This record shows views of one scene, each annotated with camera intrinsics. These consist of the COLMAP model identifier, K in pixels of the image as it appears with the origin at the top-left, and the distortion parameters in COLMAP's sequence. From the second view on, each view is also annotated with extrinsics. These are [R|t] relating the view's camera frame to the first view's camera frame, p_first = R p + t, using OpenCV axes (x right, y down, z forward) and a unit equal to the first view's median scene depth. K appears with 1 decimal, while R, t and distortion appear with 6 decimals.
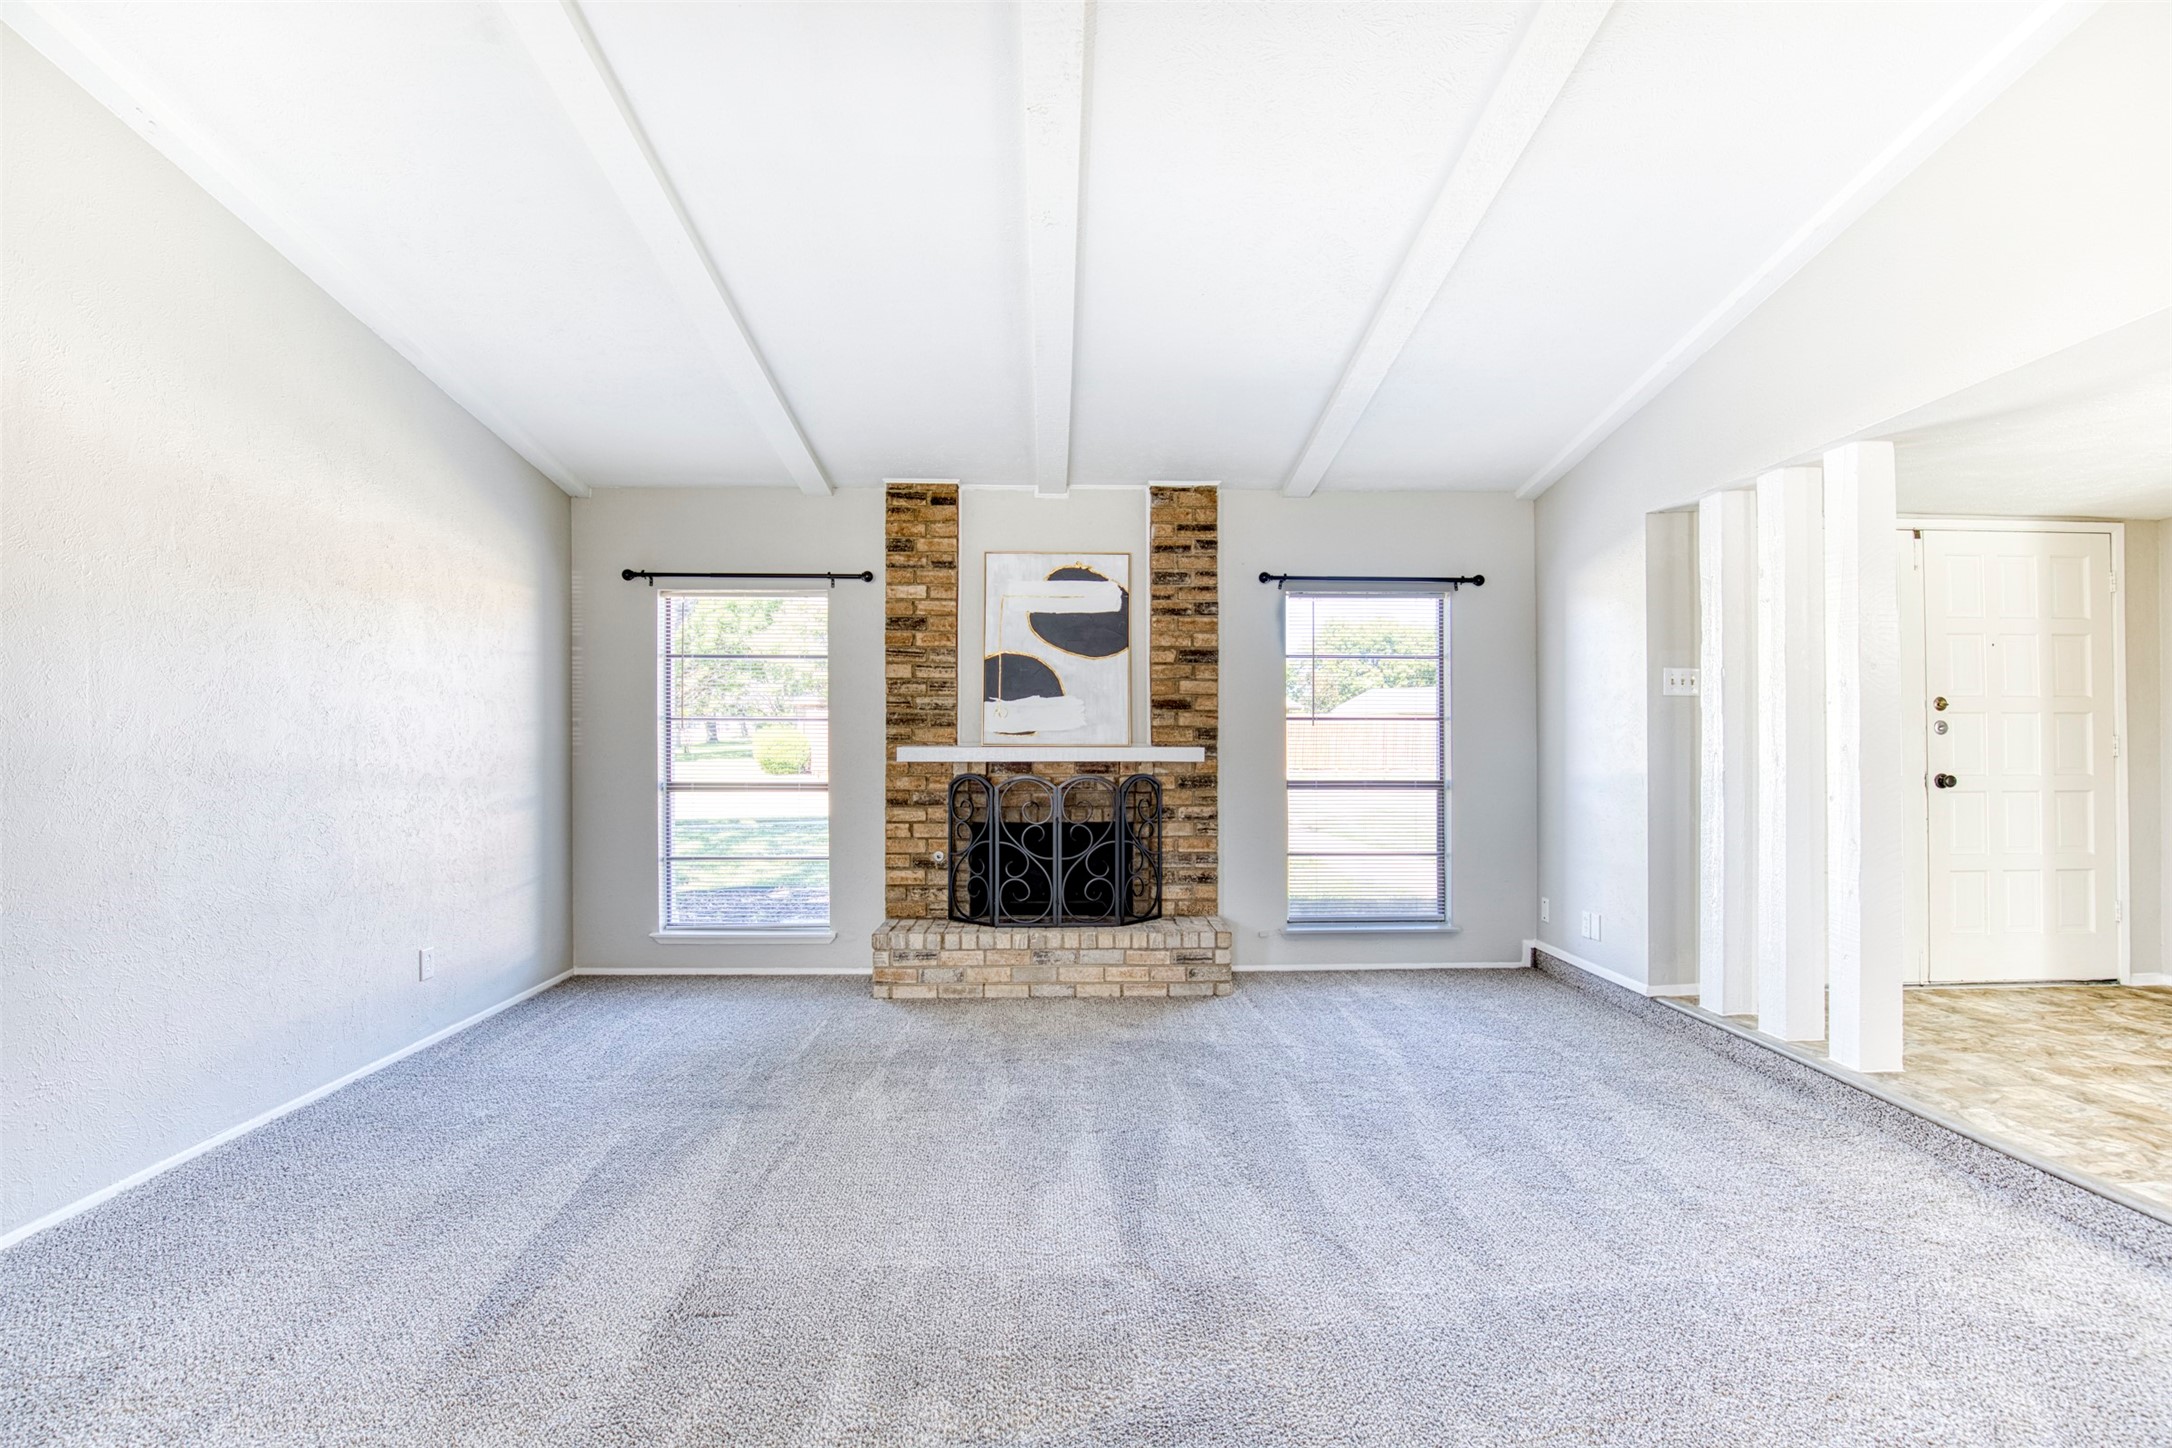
lens RADIAL K [[1017.3, 0, 1081.9], [0, 1017.3, 729.2], [0, 0, 1]] dist [-0.035452, 0.006361]
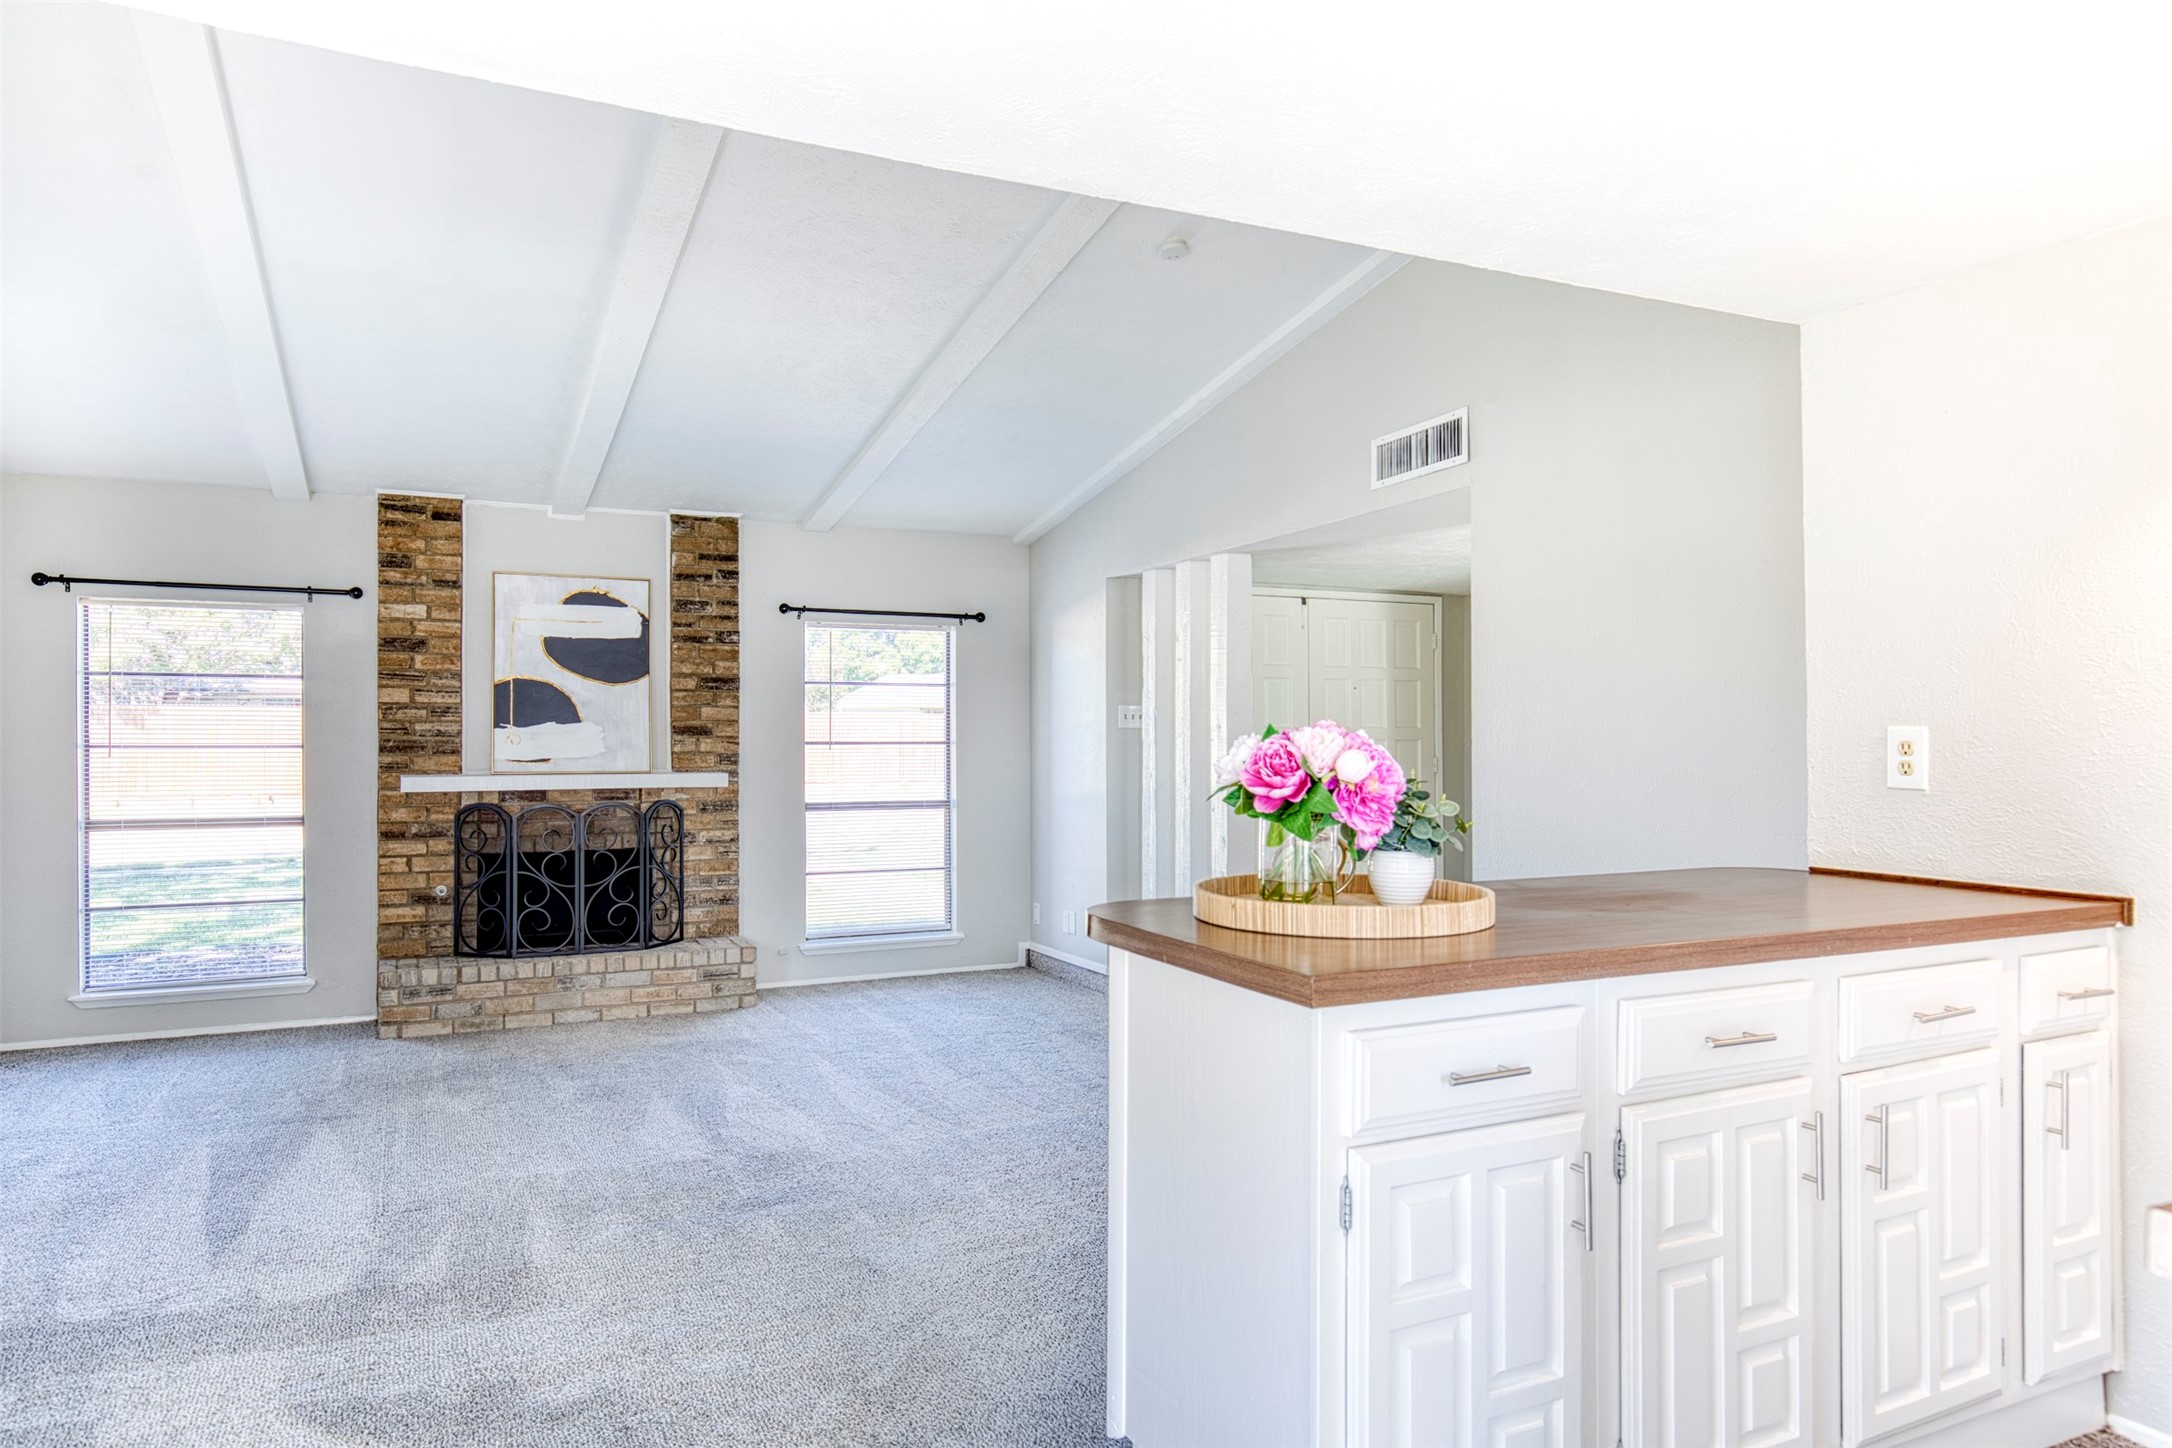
lens RADIAL K [[1429.3, 0, 1097.0], [0, 1429.3, 727.0], [0, 0, 1]] dist [0.003160, -0.001806]
pose [[0.911186, 0.000167, 0.411996, -0.133500], [-0.001103, 0.999997, 0.002034, -0.031634], [-0.411994, -0.002308, 0.911183, -0.473265]]
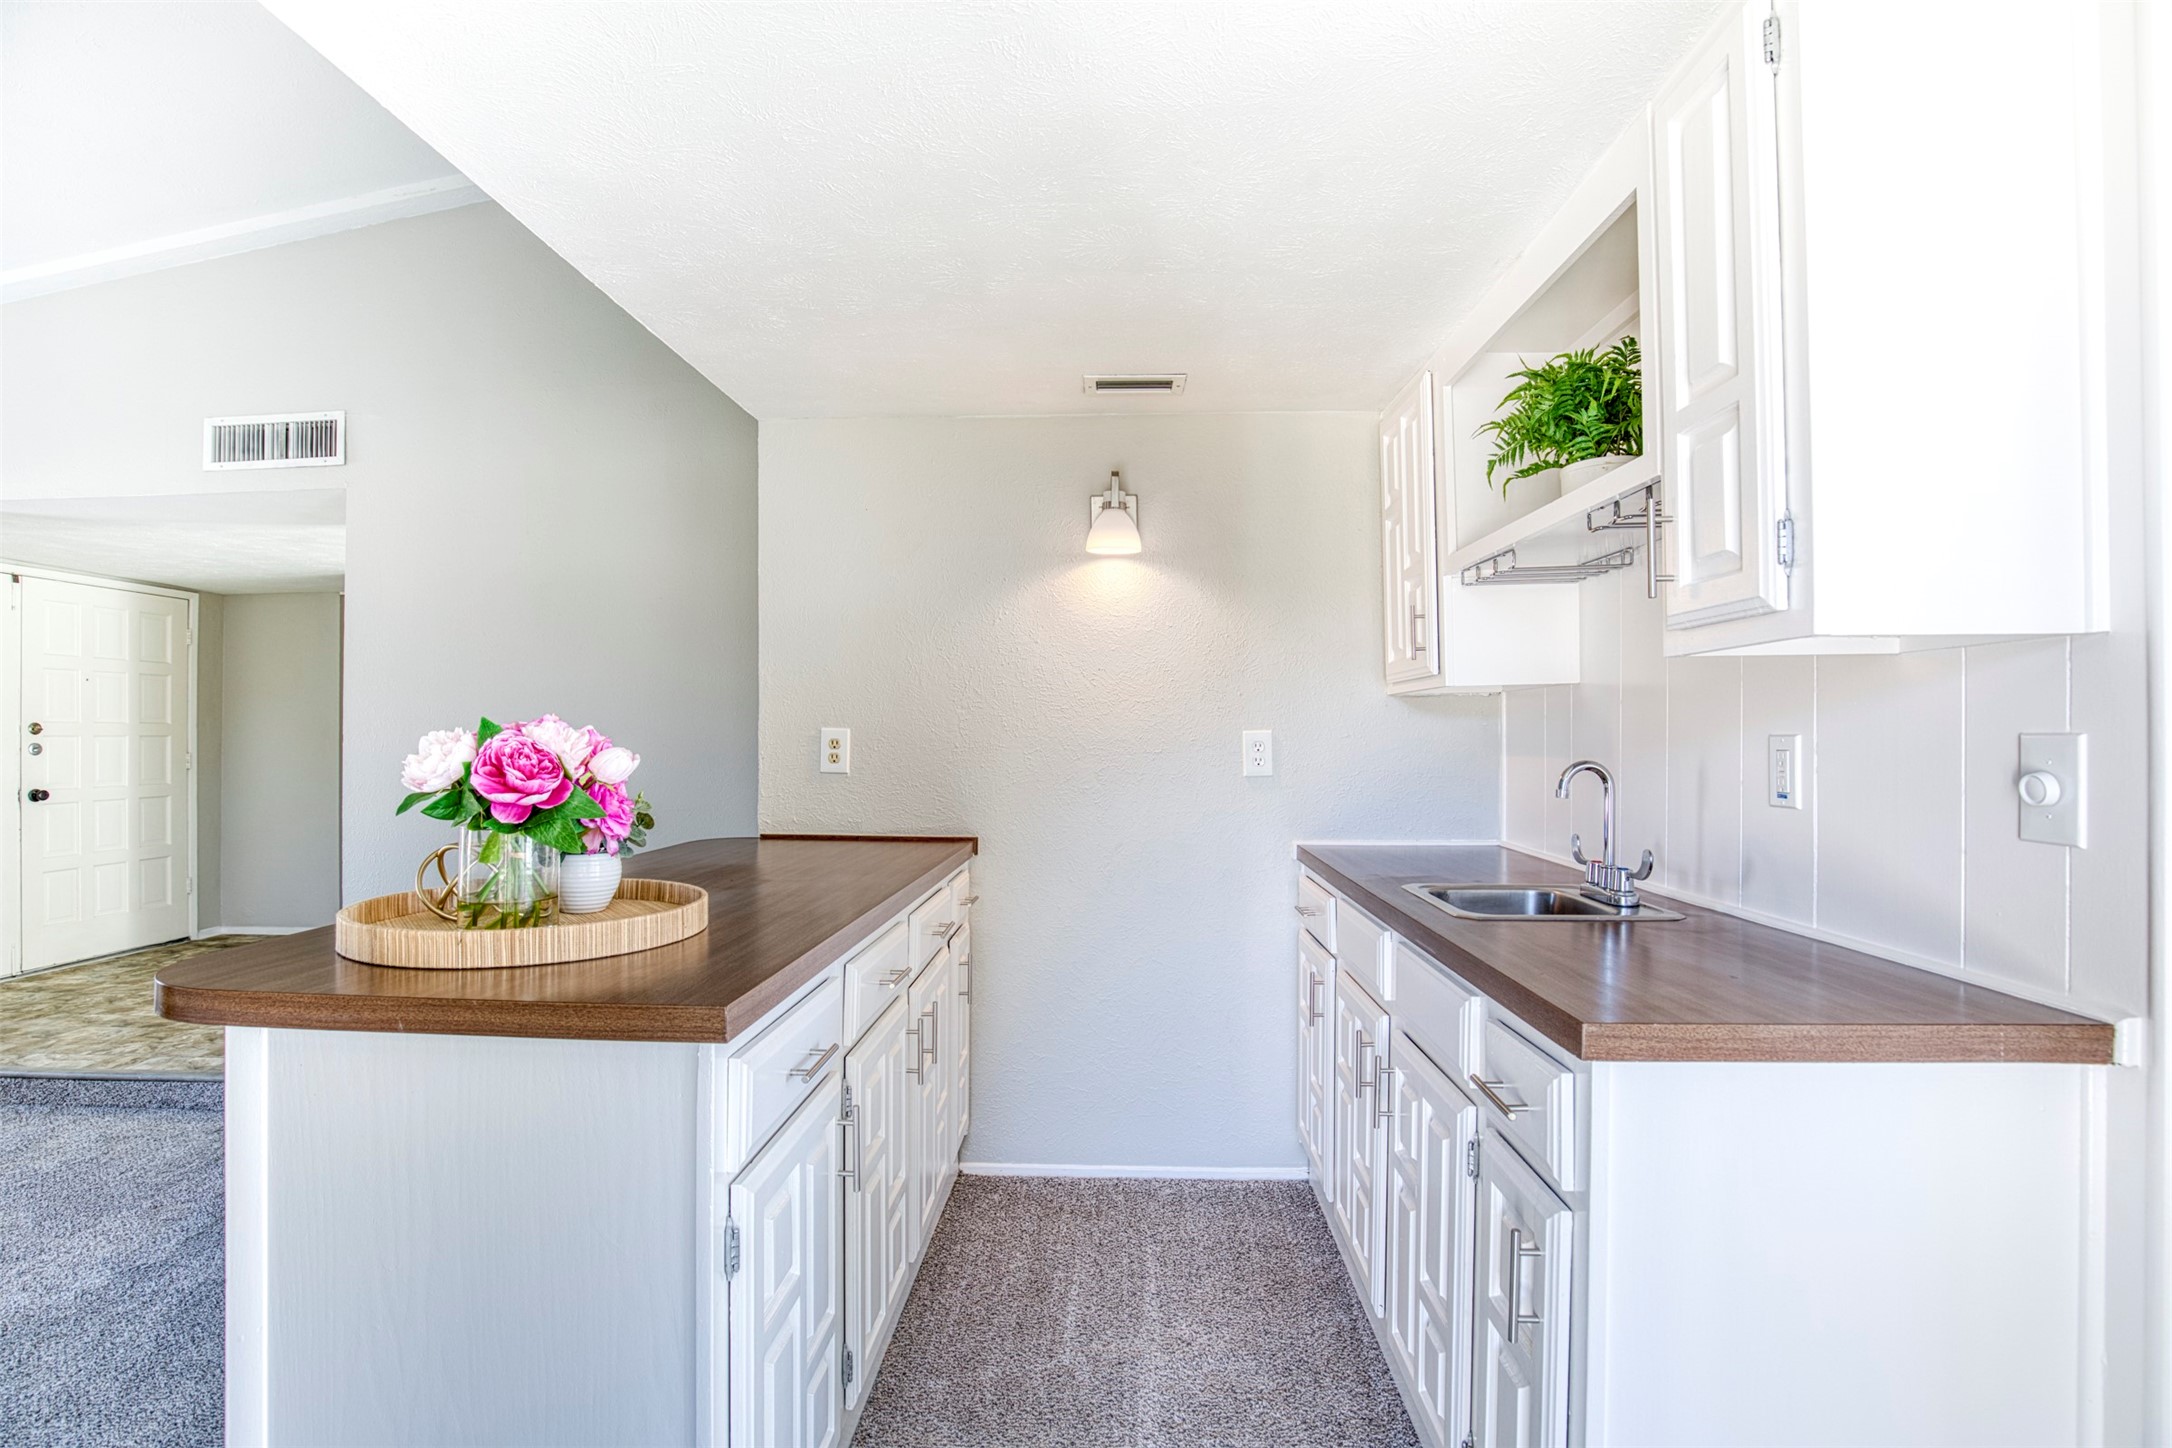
lens RADIAL K [[1017.3, 0, 1119.0], [0, 1017.3, 723.7], [0, 0, 1]] dist [-0.035452, 0.006361]
pose [[0.075342, 0.010110, 0.997107, -0.151545], [-0.012056, 0.999885, -0.009227, -0.029831], [-0.997085, -0.011326, 0.075455, -0.286348]]
